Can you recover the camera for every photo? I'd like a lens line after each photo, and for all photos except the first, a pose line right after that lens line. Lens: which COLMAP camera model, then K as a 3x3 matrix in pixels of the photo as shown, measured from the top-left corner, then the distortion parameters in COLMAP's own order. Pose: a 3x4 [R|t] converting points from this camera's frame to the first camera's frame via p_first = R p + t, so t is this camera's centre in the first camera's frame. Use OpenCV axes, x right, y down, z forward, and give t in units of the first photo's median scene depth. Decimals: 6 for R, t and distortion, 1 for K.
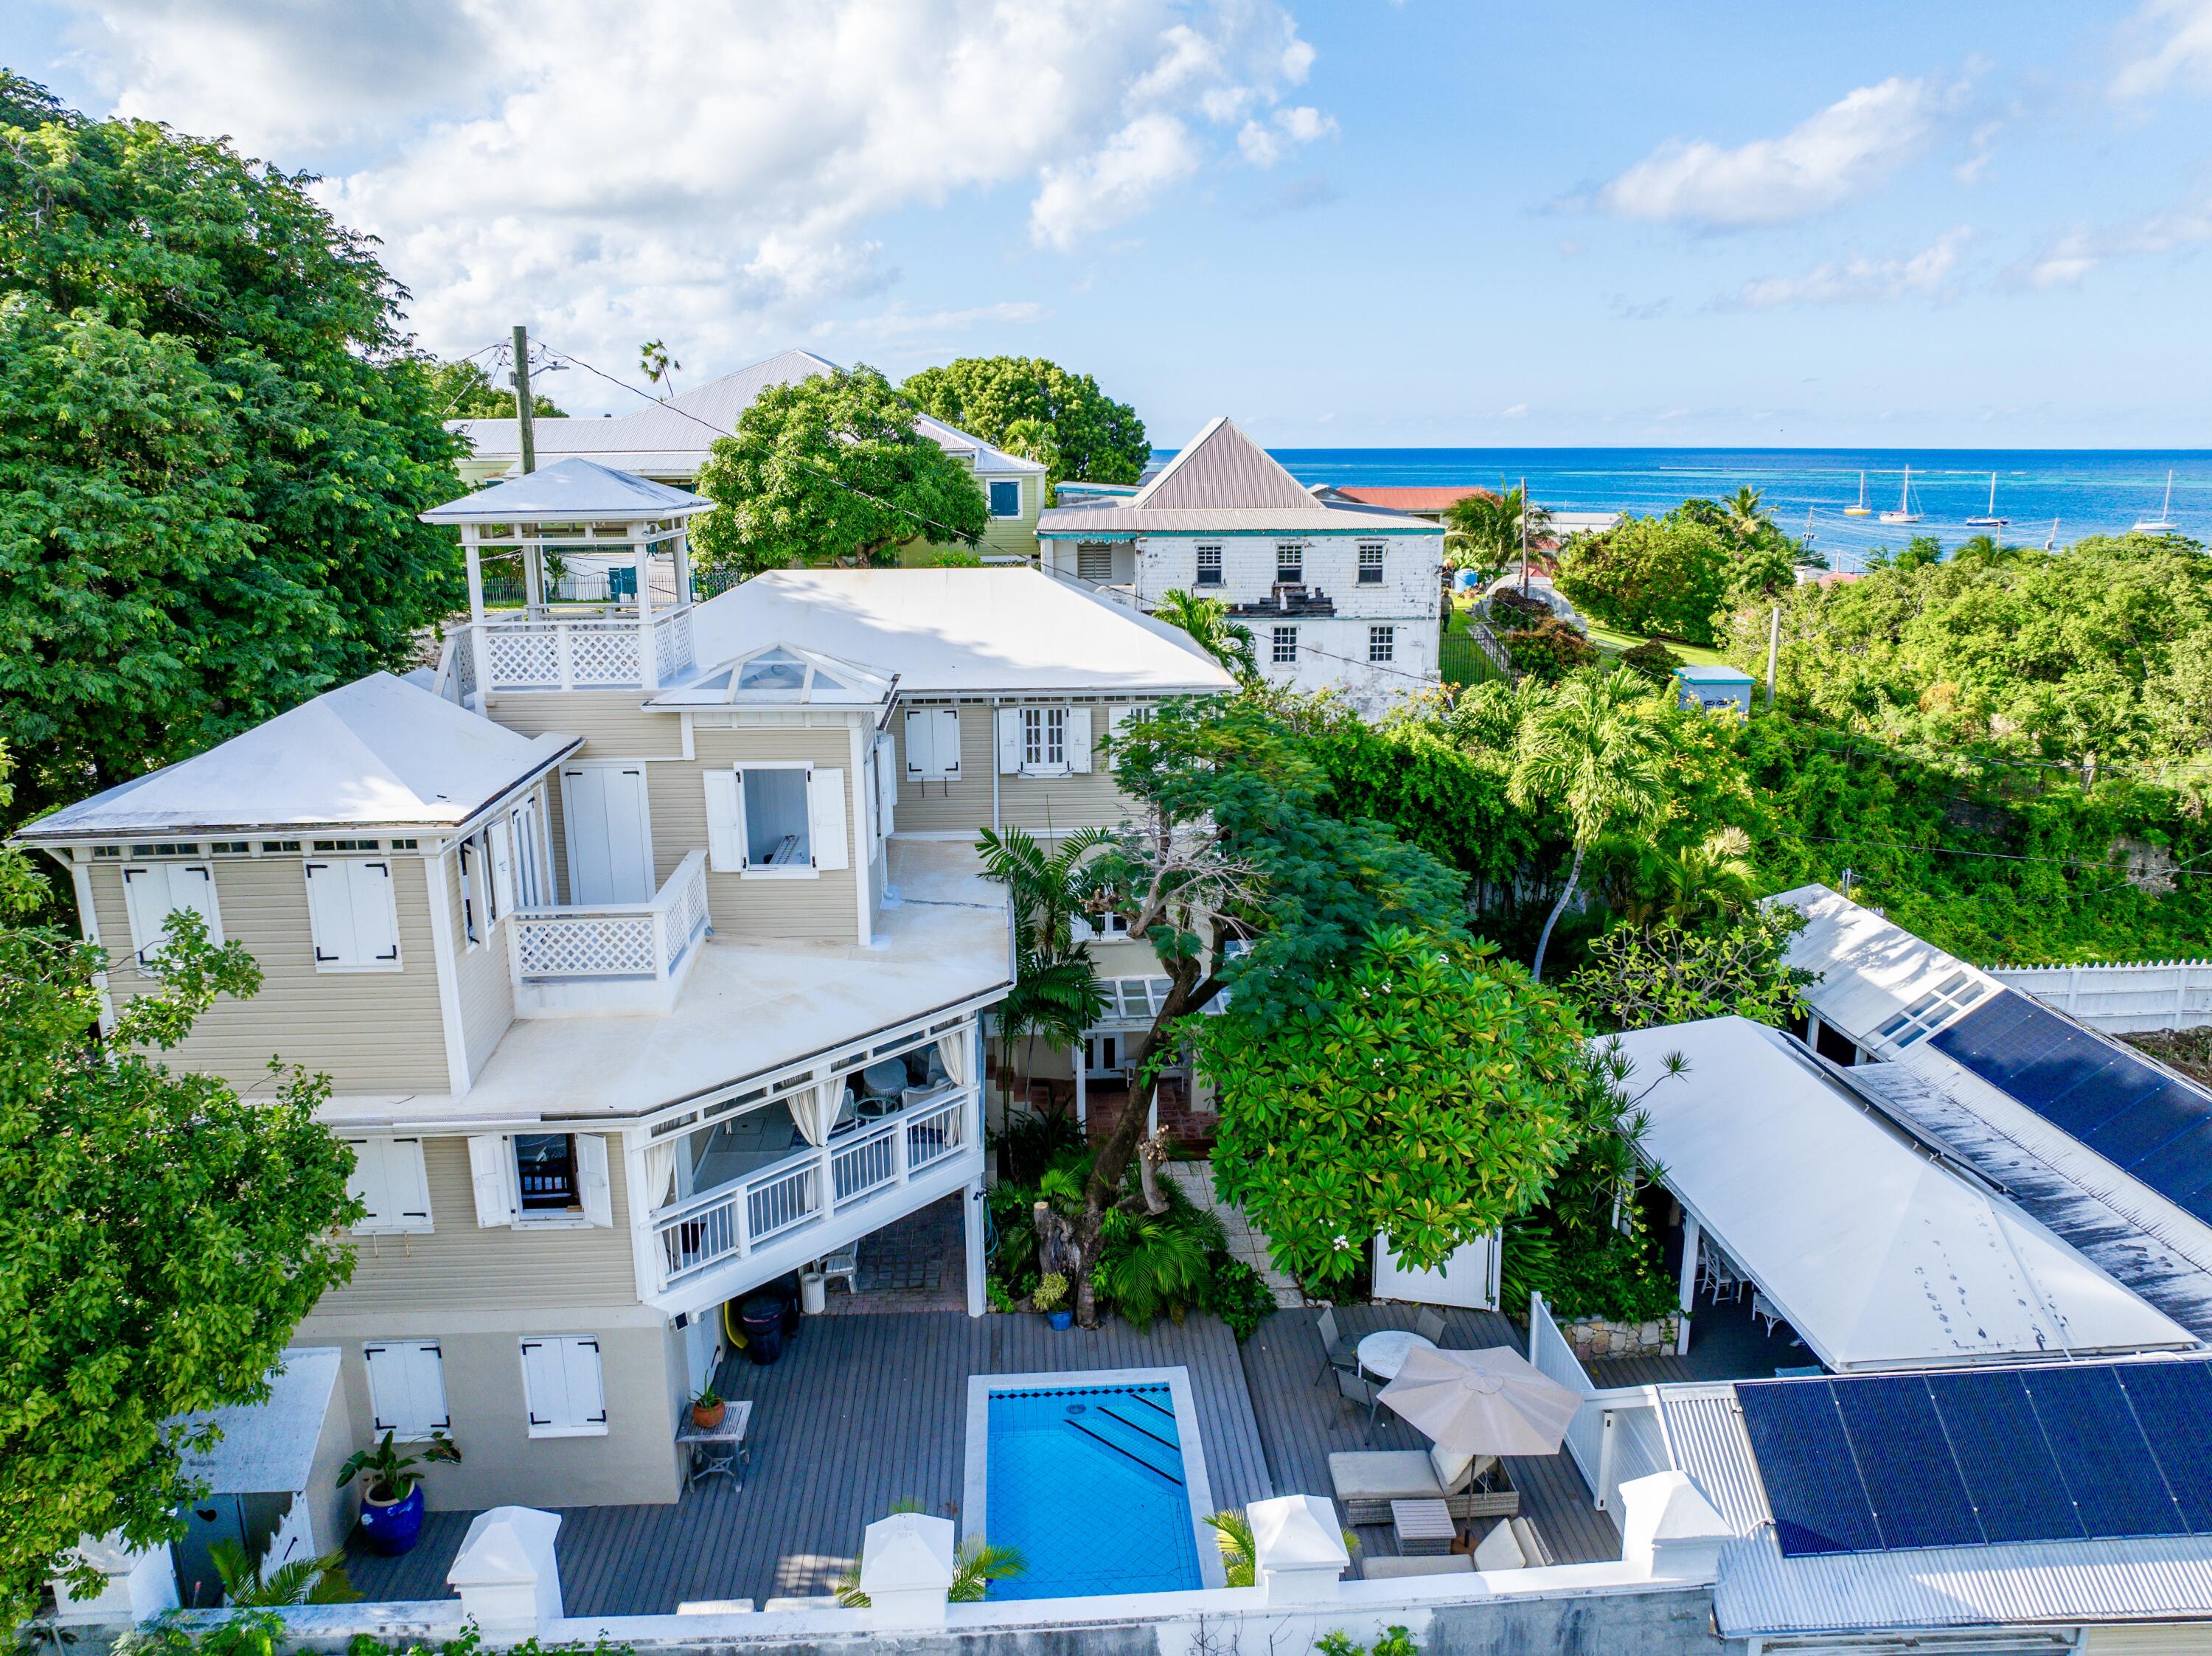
lens RADIAL K [[1555.3, 0, 1106.0], [0, 1555.3, 828.0], [0, 0, 1]] dist [-0.047737, 0.002885]
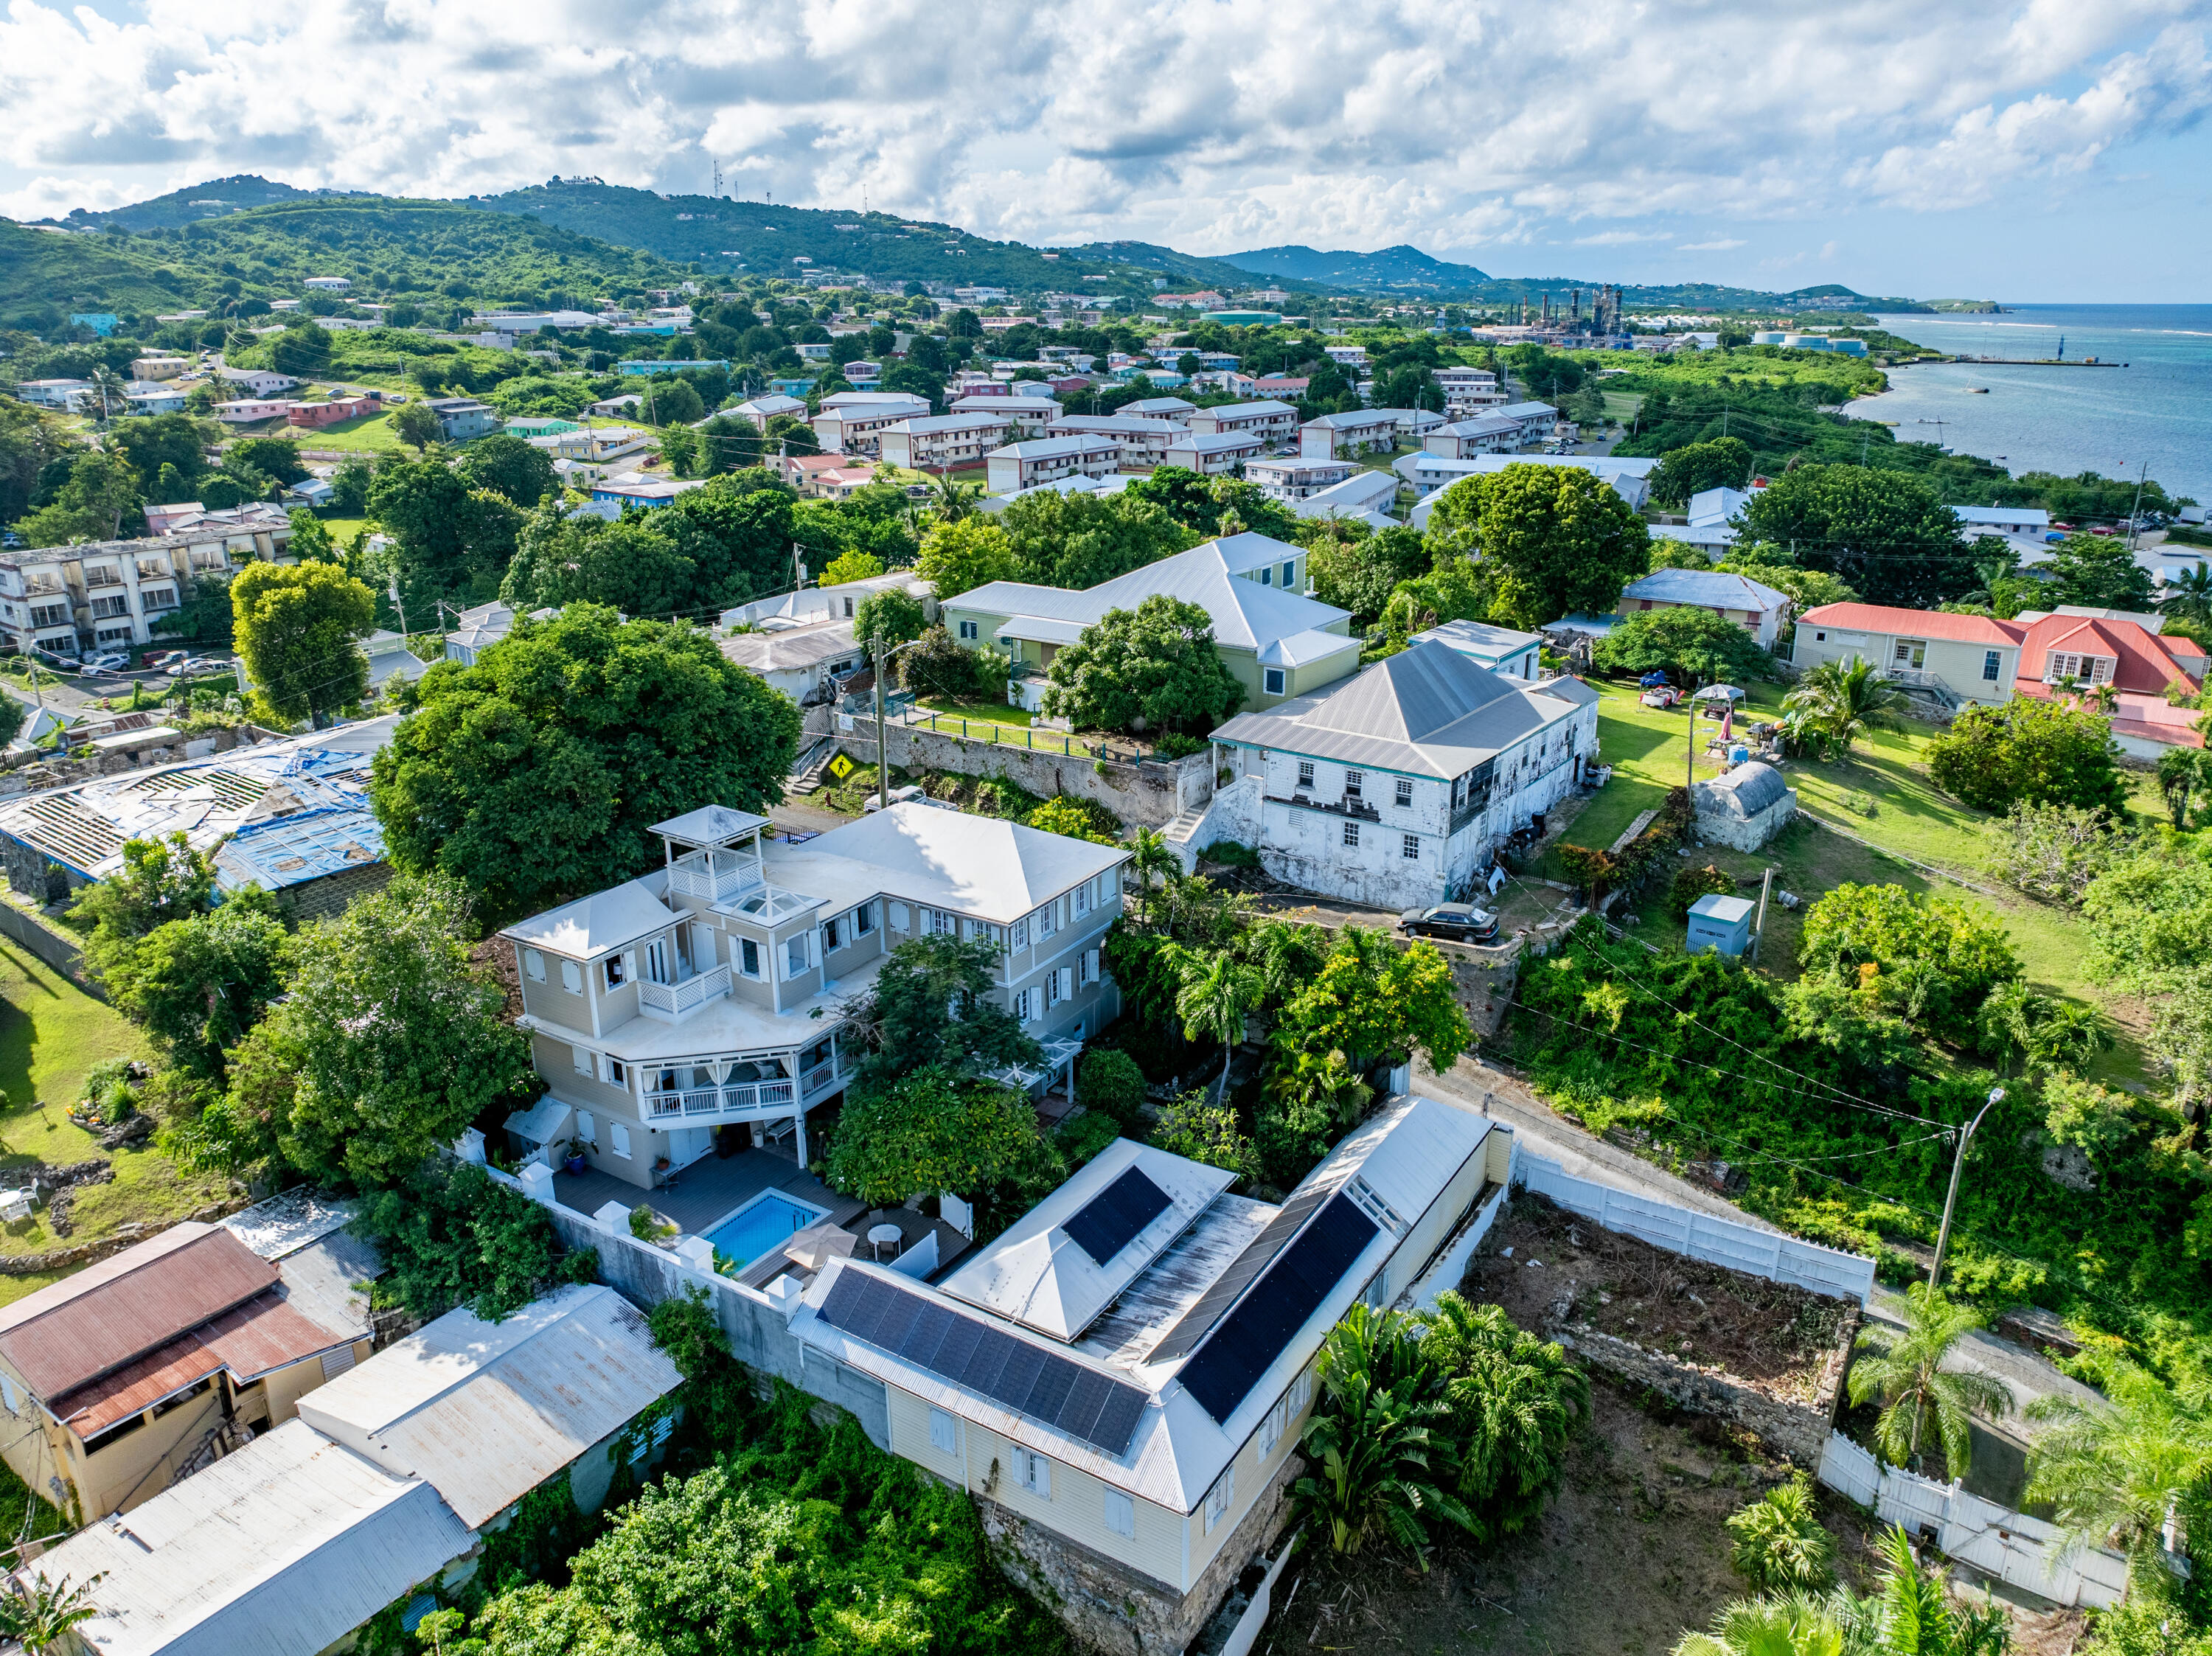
lens RADIAL K [[1560.2, 0, 1114.6], [0, 1560.2, 817.9], [0, 0, 1]] dist [-0.046705, 0.015439]
pose [[0.811911, 0.188570, -0.552487, 1.255114], [-0.140324, 0.981686, 0.128847, -0.491248], [0.566665, -0.027085, 0.823503, -0.583647]]
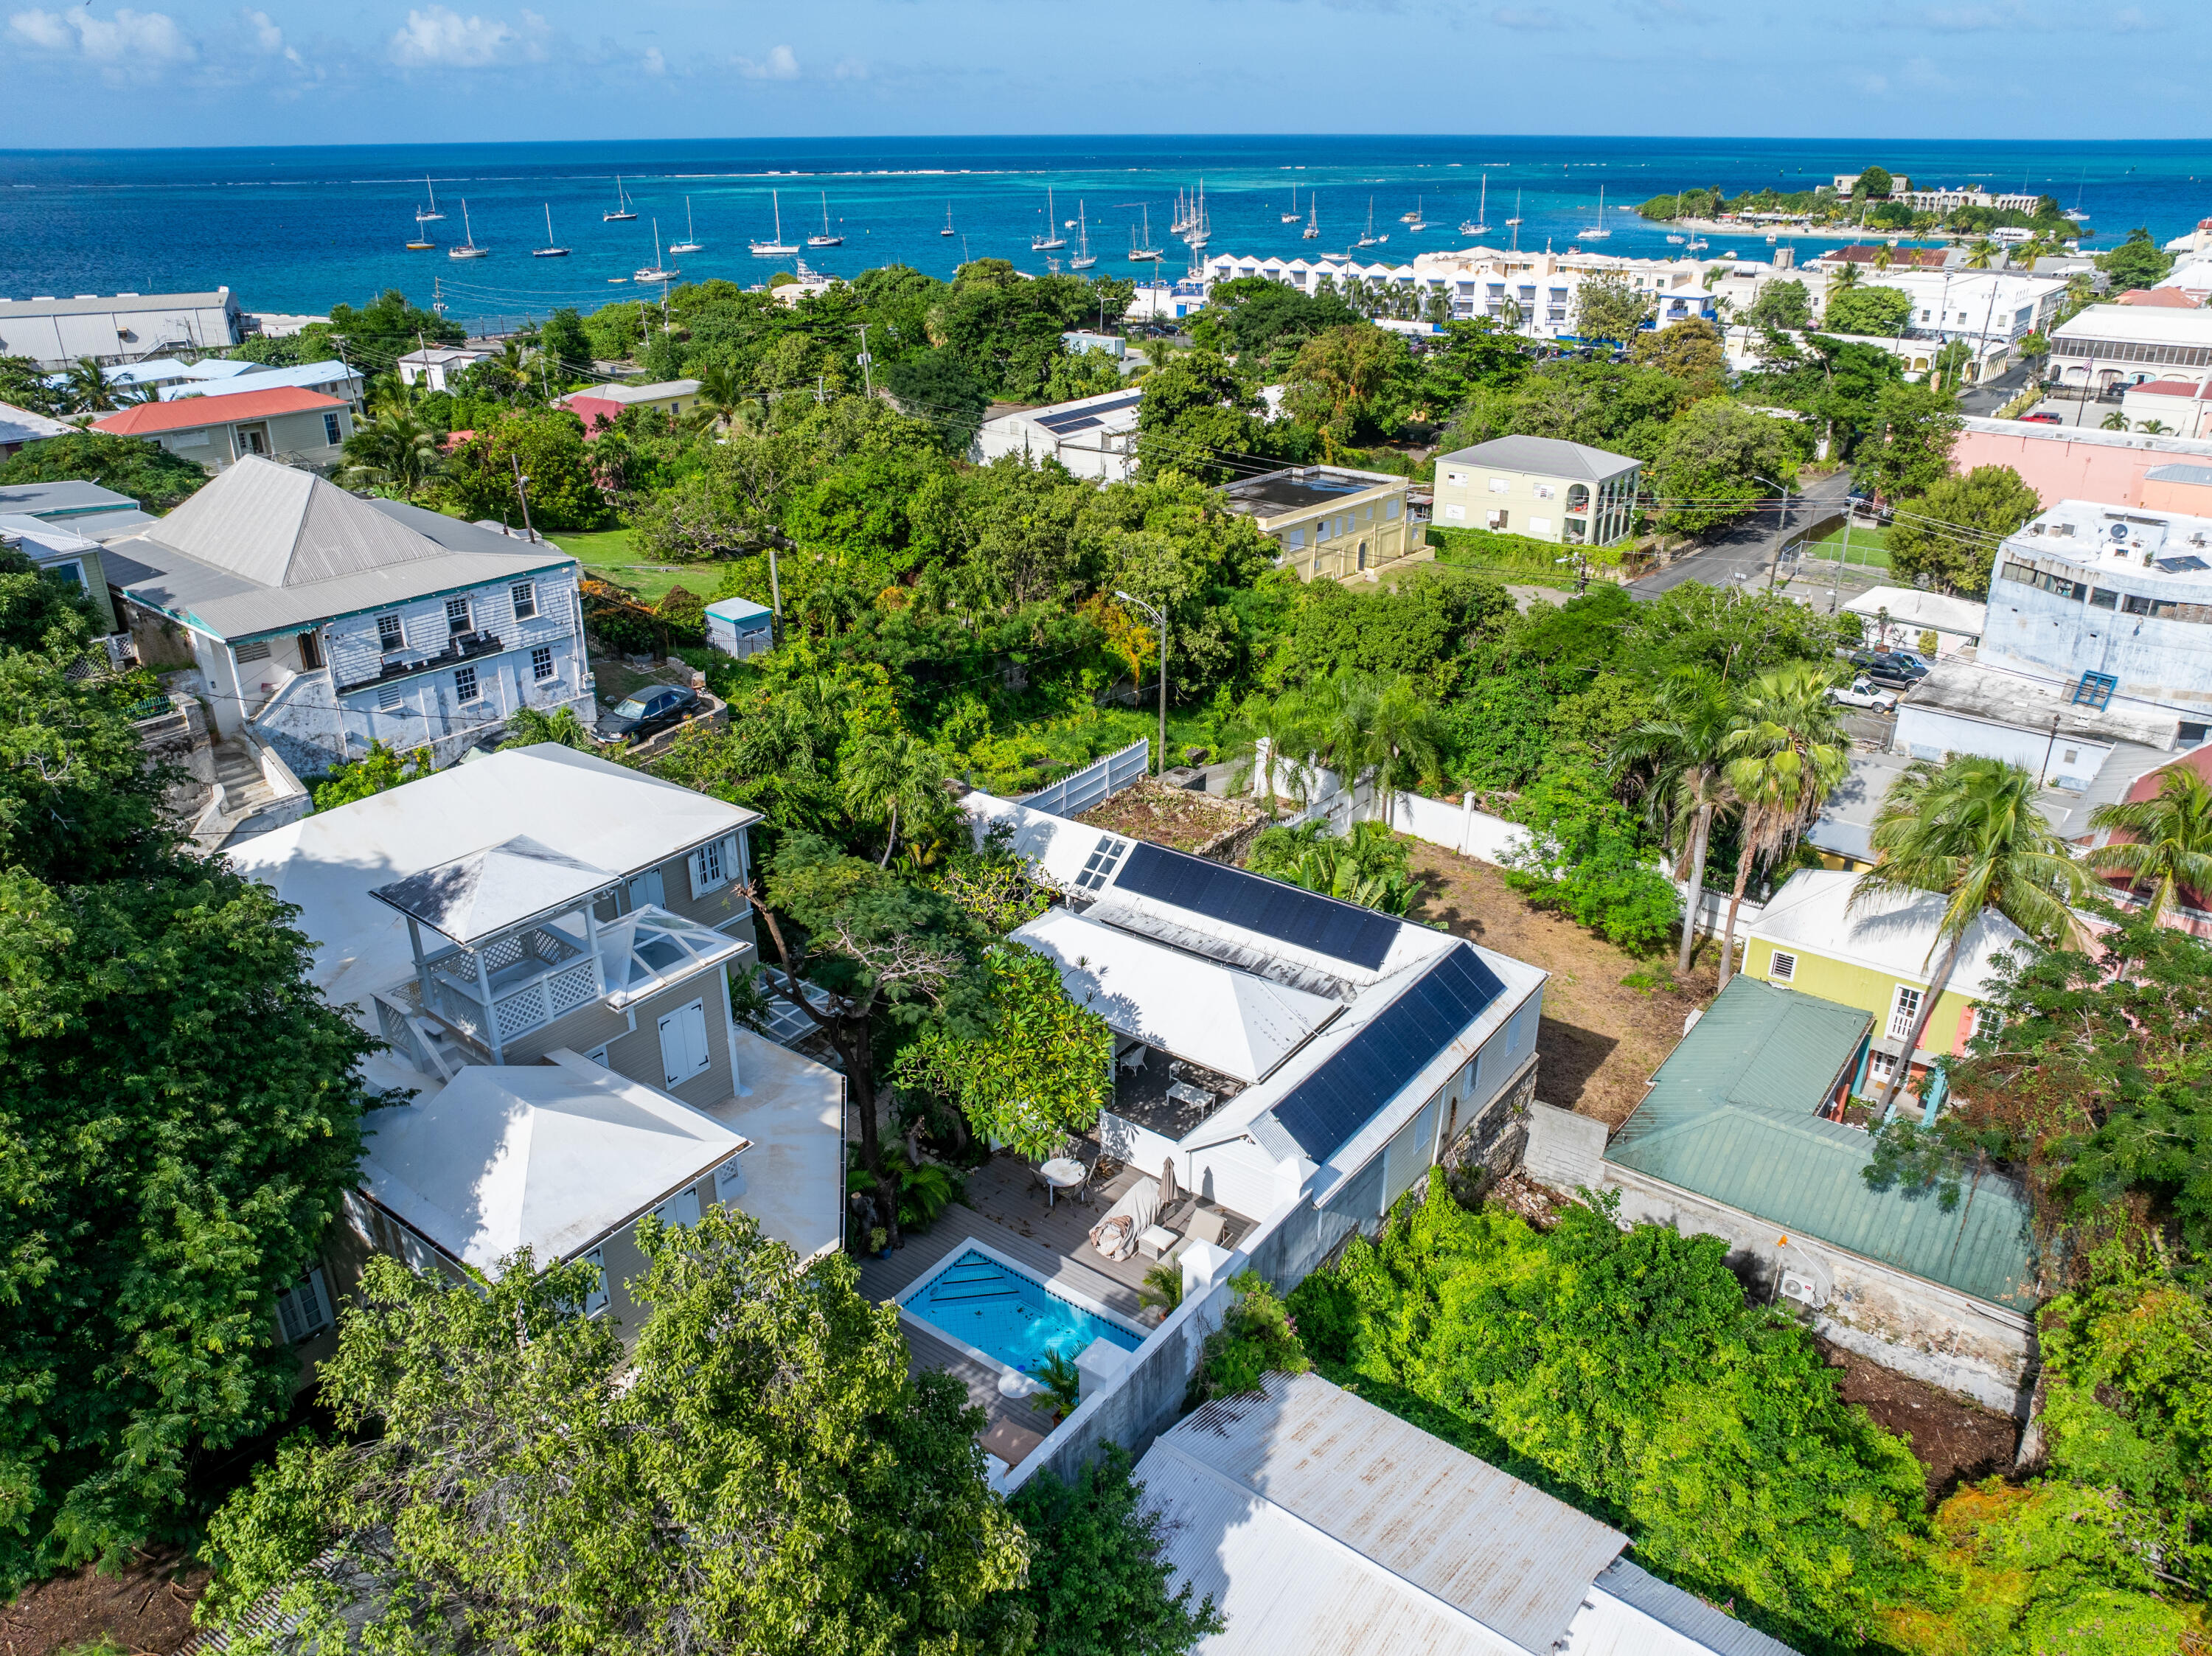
lens RADIAL K [[1560.2, 0, 1114.6], [0, 1560.2, 817.9], [0, 0, 1]] dist [-0.046705, 0.015439]
pose [[0.641401, -0.305452, 0.703779, -0.685715], [0.181069, 0.951681, 0.248026, -0.368733], [-0.745533, -0.031652, 0.665717, -0.192331]]
